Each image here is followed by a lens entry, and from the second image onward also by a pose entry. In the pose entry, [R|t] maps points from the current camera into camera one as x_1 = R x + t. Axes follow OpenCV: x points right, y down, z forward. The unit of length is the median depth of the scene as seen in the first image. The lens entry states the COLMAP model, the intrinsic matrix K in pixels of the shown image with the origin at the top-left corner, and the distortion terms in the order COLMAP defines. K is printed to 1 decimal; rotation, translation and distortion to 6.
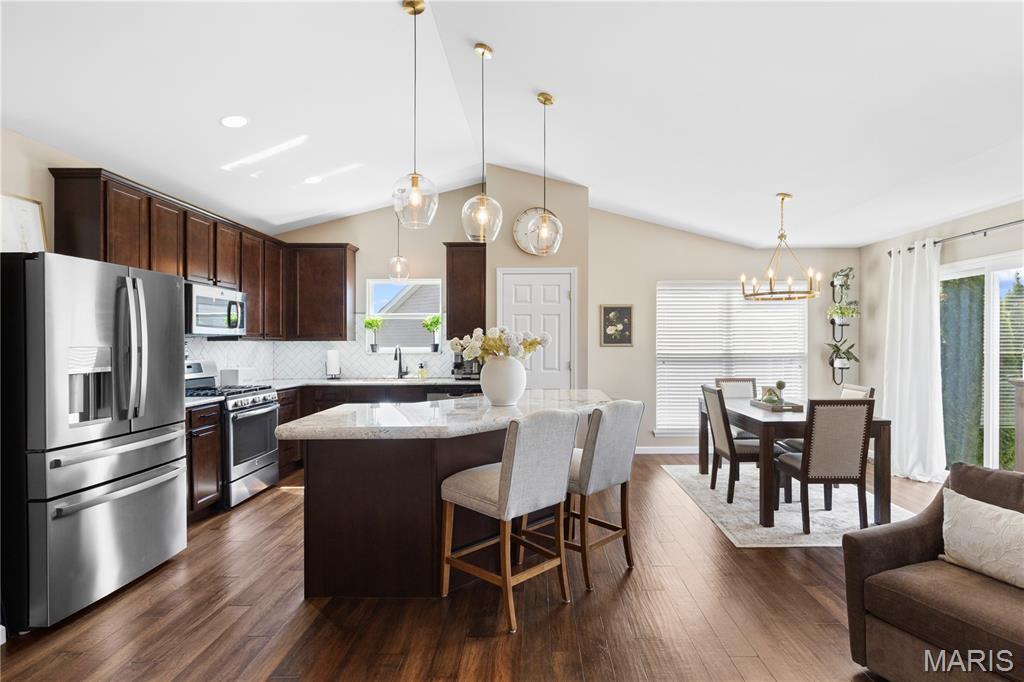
lens RADIAL K [[508.2, 0, 538.5], [0, 508.2, 349.8], [0, 0, 1]] dist [-0.003059, 0.000373]
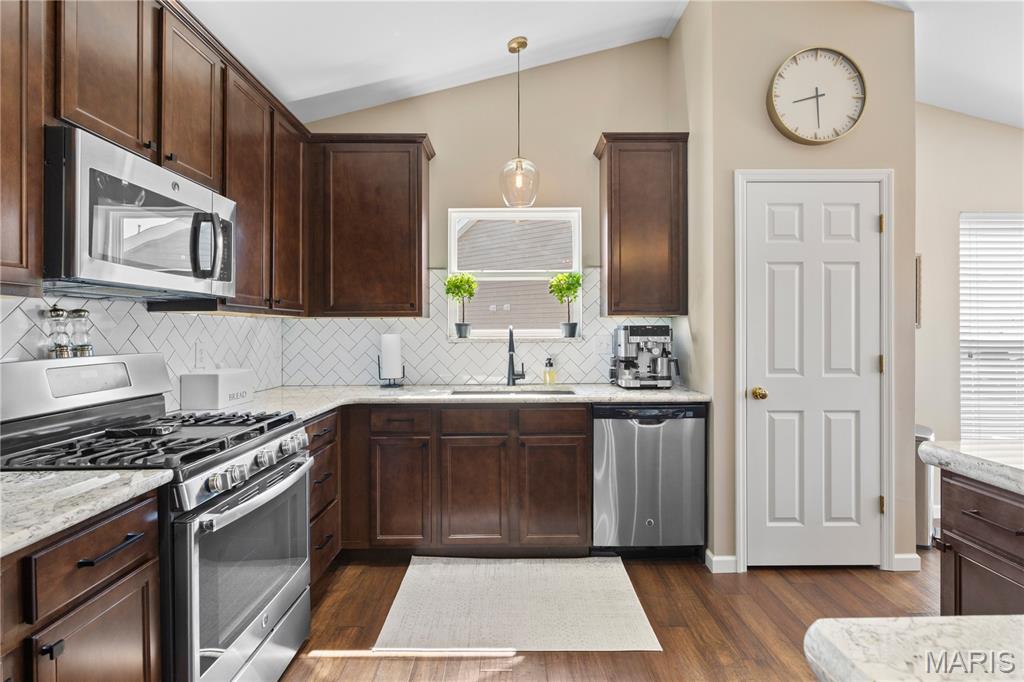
lens RADIAL K [[494.2, 0, 514.5], [0, 494.2, 330.7], [0, 0, 1]] dist [-0.000915, 0.000996]
pose [[0.999999, -0.000304, 0.001644, -0.300785], [0.000323, 0.999933, -0.011576, 0.003811], [-0.001641, 0.011576, 0.999932, 0.513164]]
